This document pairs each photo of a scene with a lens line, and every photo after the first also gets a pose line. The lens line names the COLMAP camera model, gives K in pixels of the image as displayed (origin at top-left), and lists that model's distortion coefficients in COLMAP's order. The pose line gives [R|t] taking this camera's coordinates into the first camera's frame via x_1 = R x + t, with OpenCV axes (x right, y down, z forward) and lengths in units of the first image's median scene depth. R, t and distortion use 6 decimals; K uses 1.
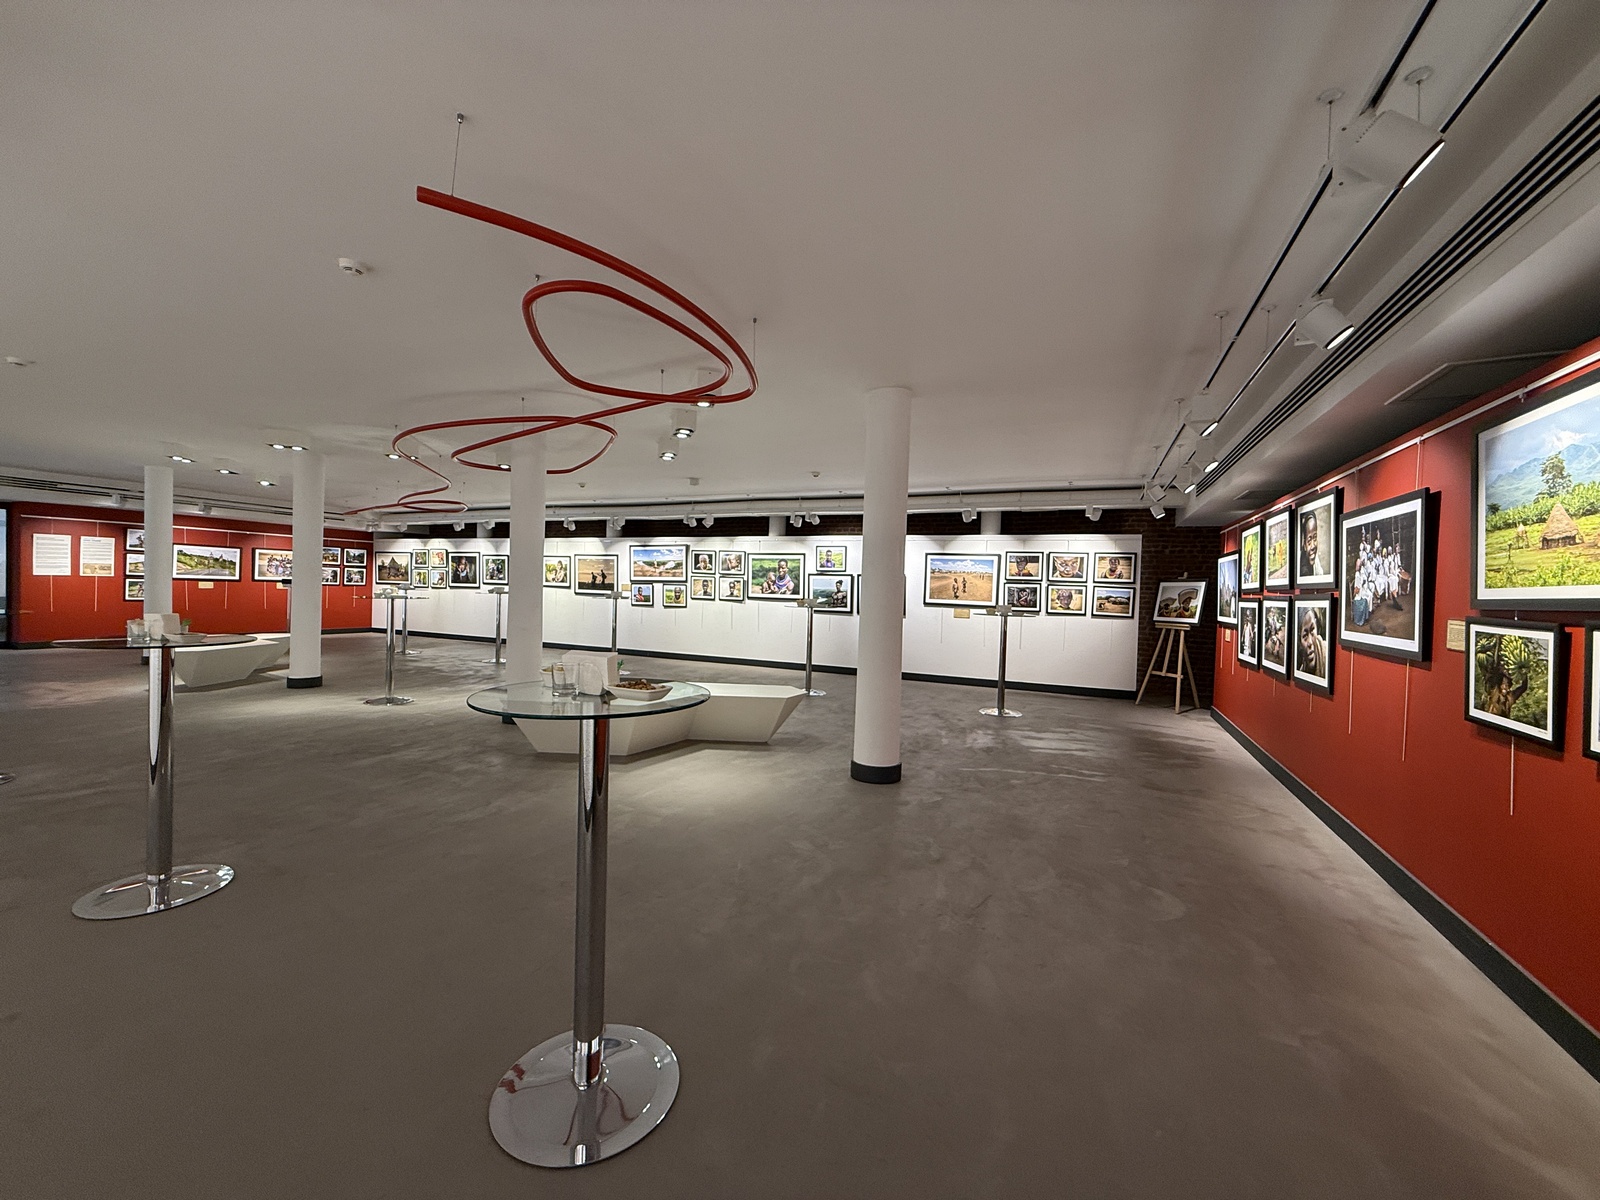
lens RADIAL K [[637.4, 0, 805.4], [0, 637.4, 592.1], [0, 0, 1]] dist [0.001611, 0.000155]
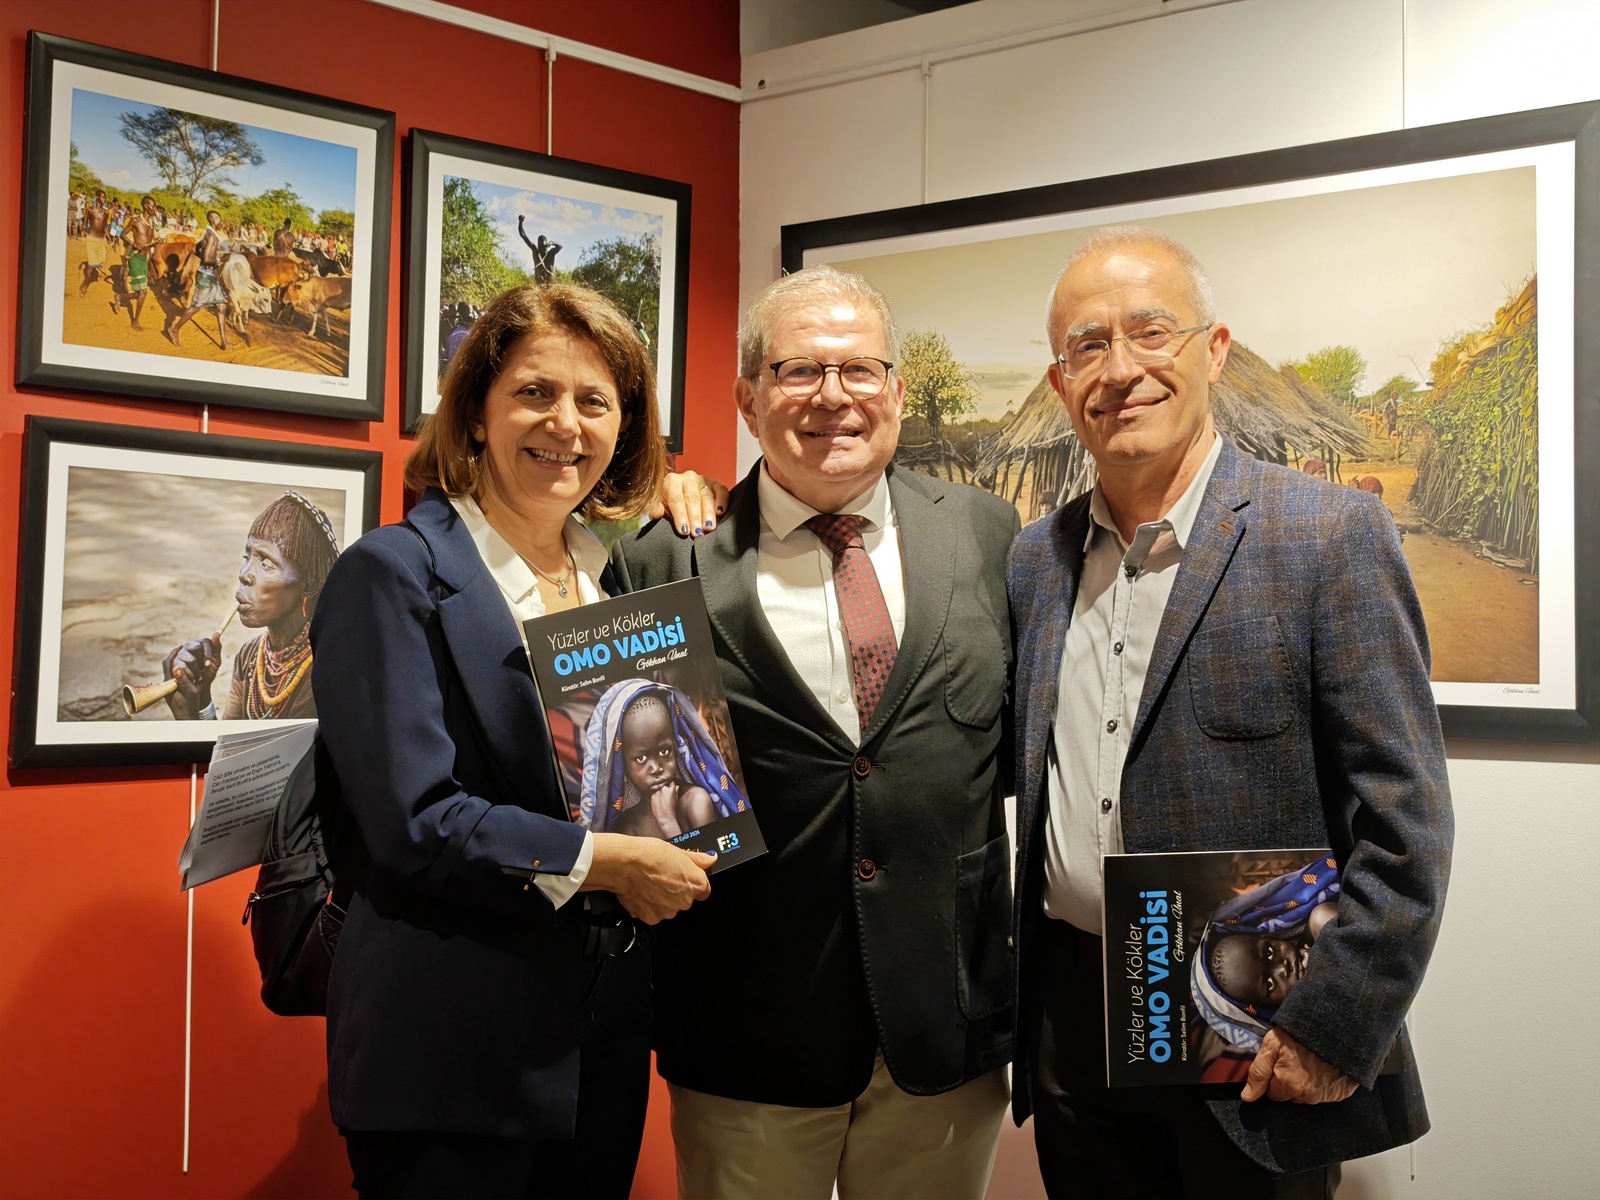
lens RADIAL K [[2213.5, 0, 802.8], [0, 2213.5, 603.3], [0, 0, 1]] dist [0.007035, 0.000000]
pose [[0.949671, -0.023201, -0.312389, -0.671543], [0.012564, 0.999272, -0.036020, -0.018461], [0.312997, 0.030282, 0.949271, 0.875566]]
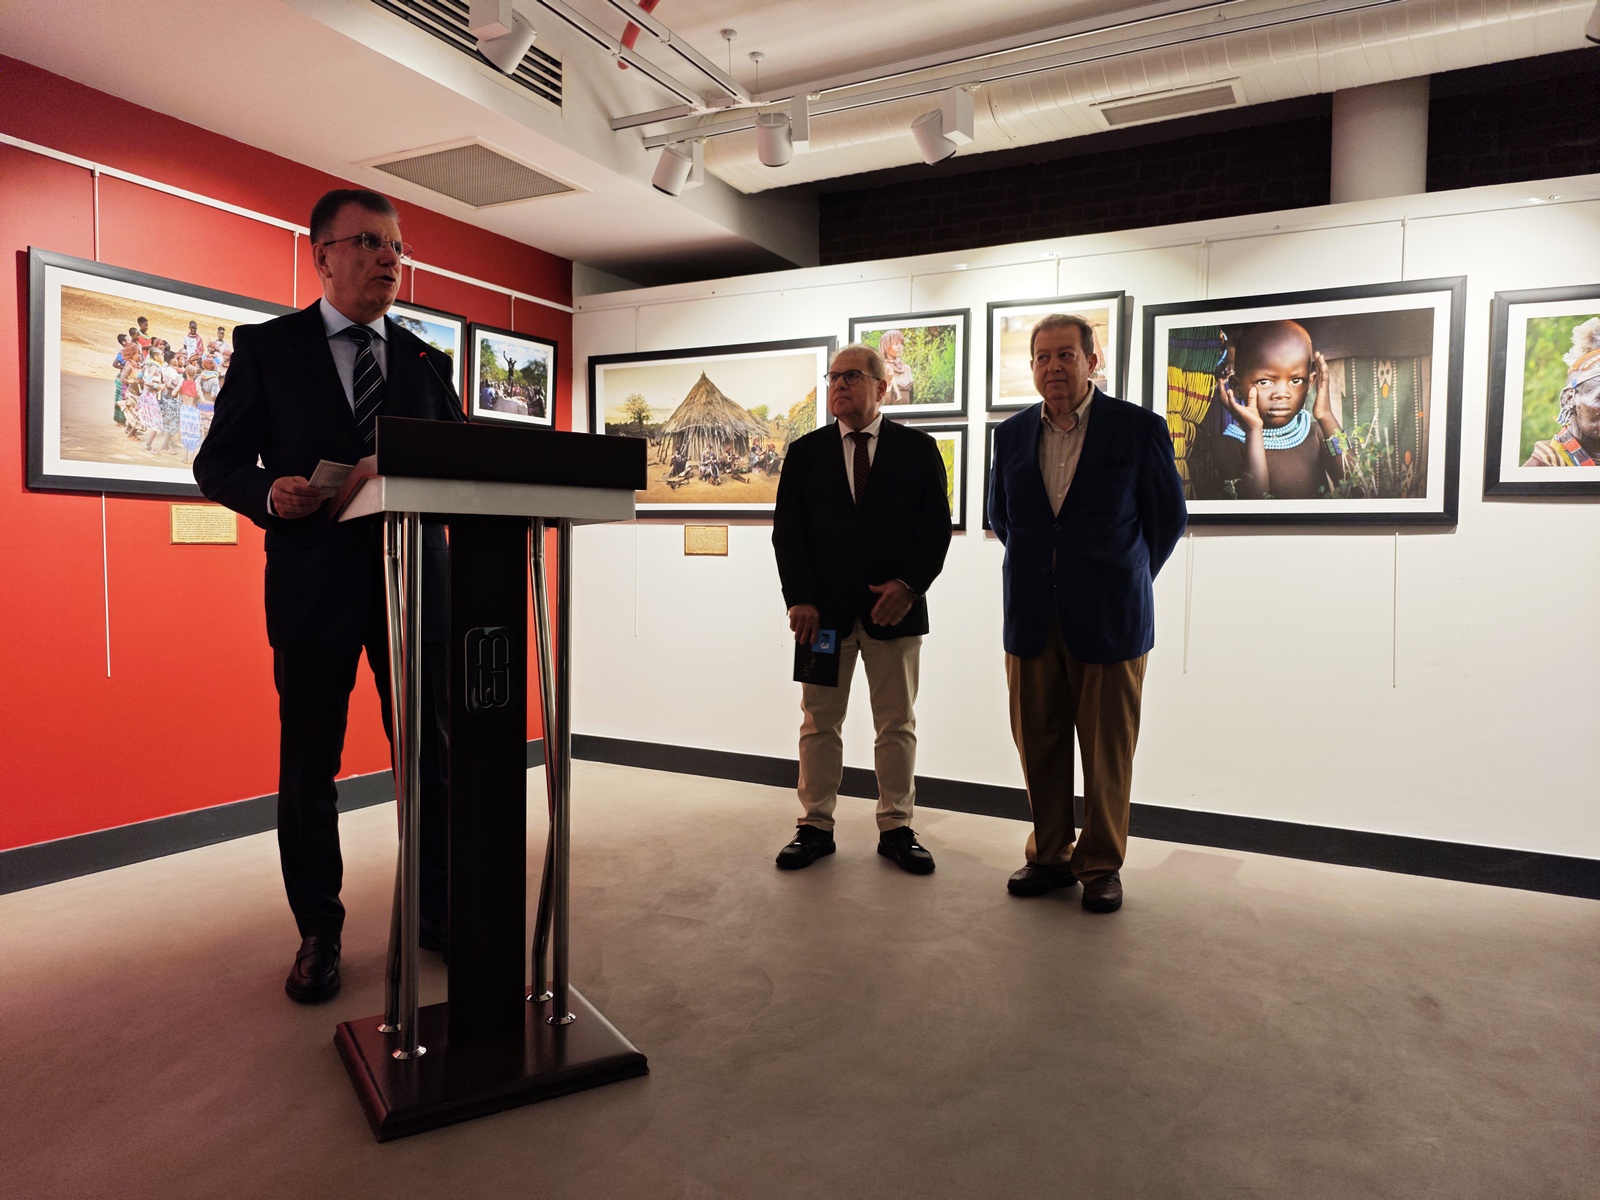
lens RADIAL K [[1113.6, 0, 811.1], [0, 1113.6, 603.3], [0, 0, 1]] dist [0.016032, -0.021880]
pose [[0.996513, -0.008081, -0.083045, -0.644131], [0.011090, 0.999296, 0.035839, 0.001402], [0.082697, -0.036635, 0.995901, 0.733859]]
